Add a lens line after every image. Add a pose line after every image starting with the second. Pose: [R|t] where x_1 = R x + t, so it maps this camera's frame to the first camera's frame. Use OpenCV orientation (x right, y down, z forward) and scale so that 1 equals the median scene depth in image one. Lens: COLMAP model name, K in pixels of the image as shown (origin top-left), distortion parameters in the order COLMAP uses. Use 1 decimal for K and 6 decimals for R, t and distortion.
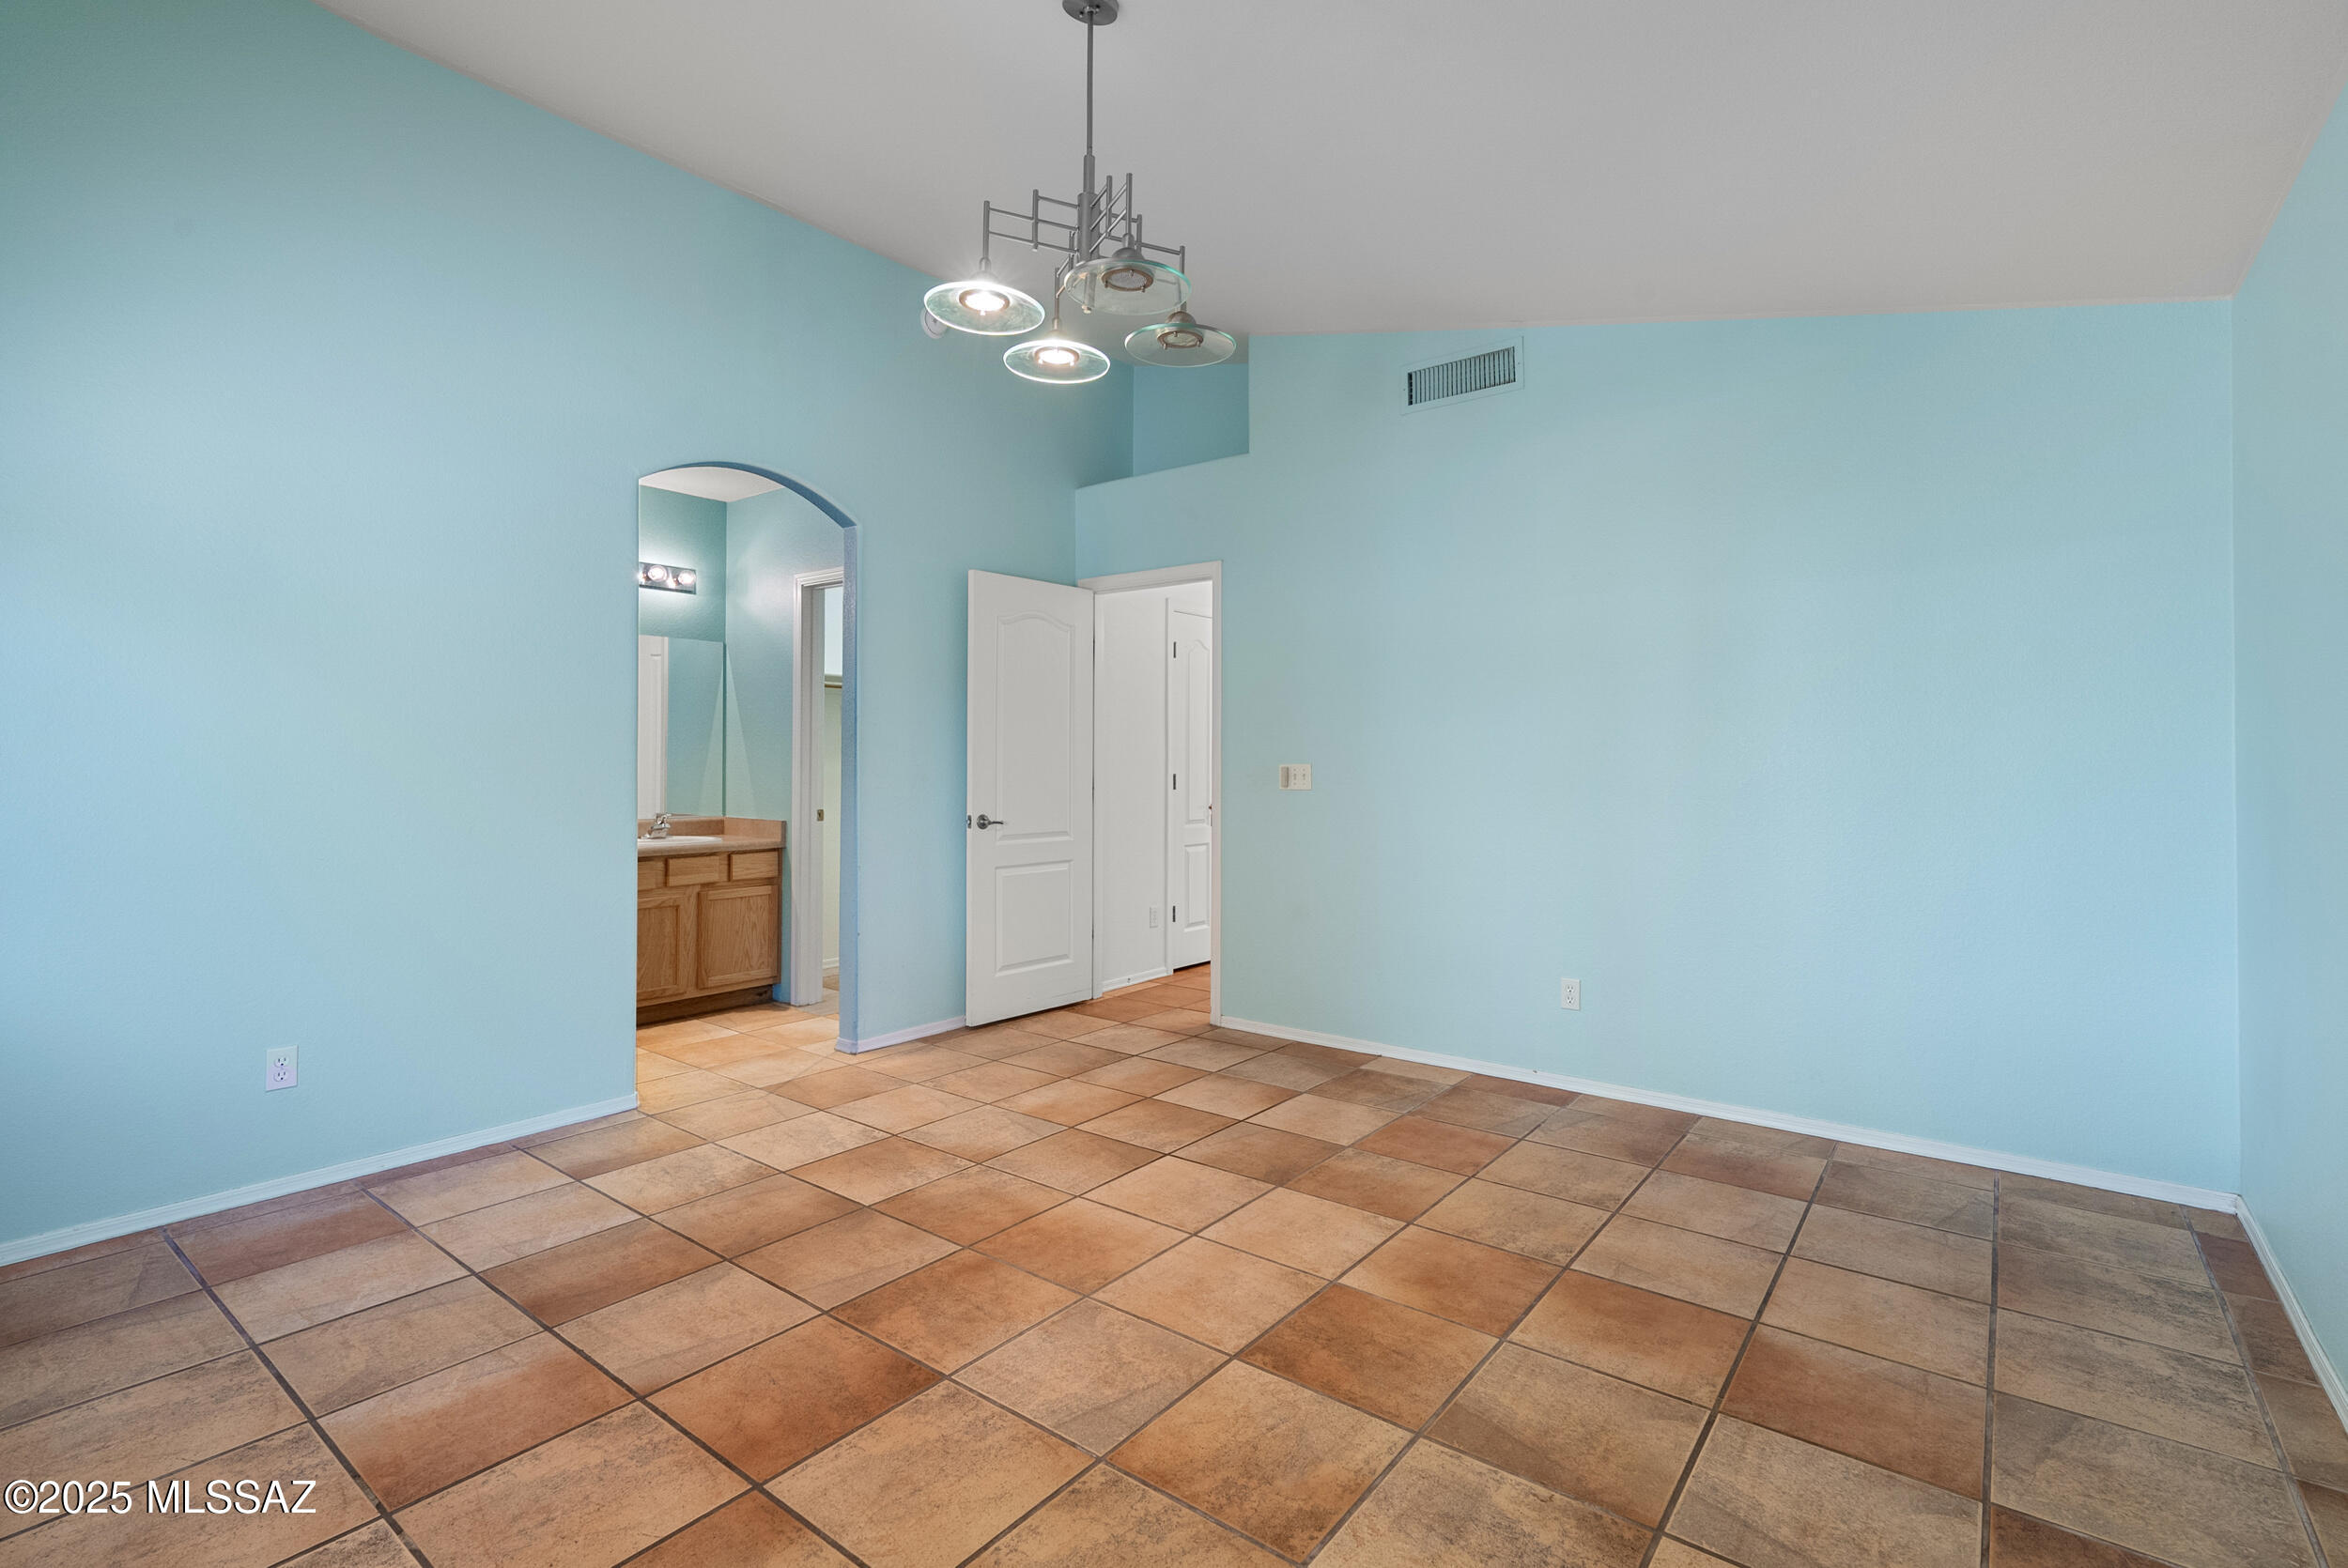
lens RADIAL K [[1078.7, 0, 1163.1], [0, 1078.7, 793.8], [0, 0, 1]] dist [-0.003143, 0.000100]
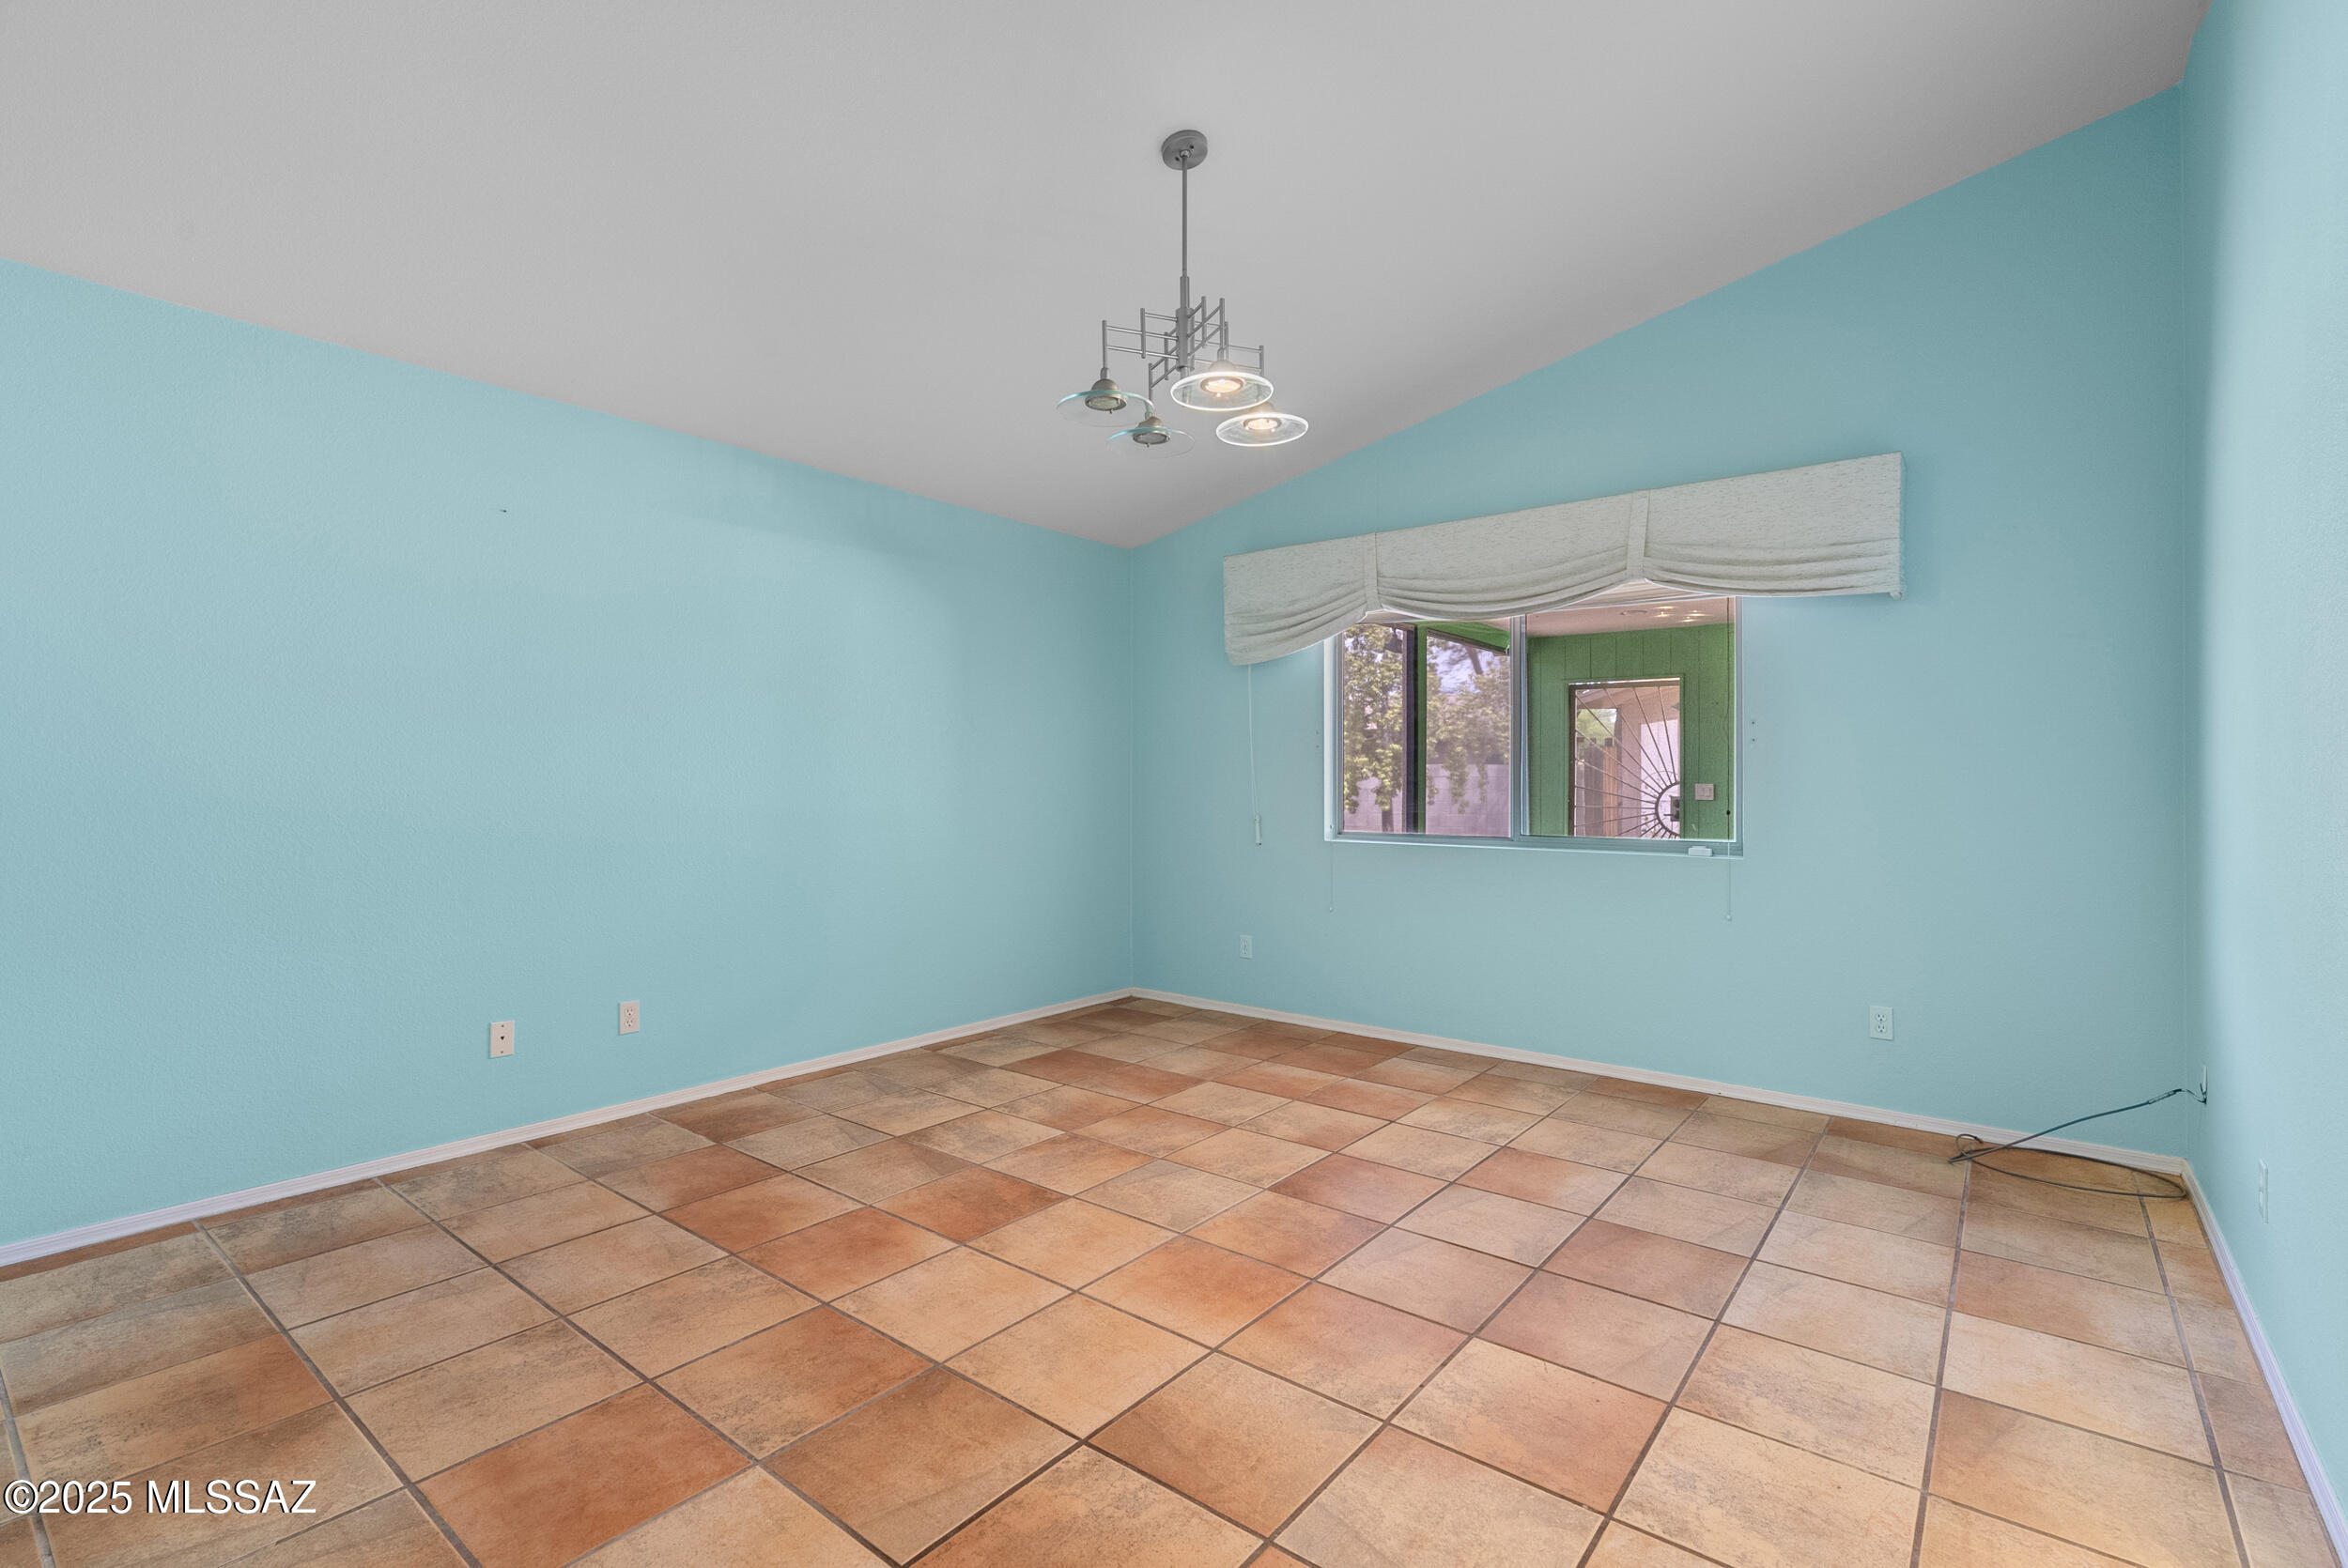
lens RADIAL K [[1059.9, 0, 1174.0], [0, 1059.9, 784.0], [0, 0, 1]] dist [-0.005272, 0.000412]
pose [[-0.999976, -0.006886, -0.000764, -0.053772], [-0.006908, 0.999414, 0.033533, -0.058660], [0.000533, 0.033538, -0.999437, 1.969323]]
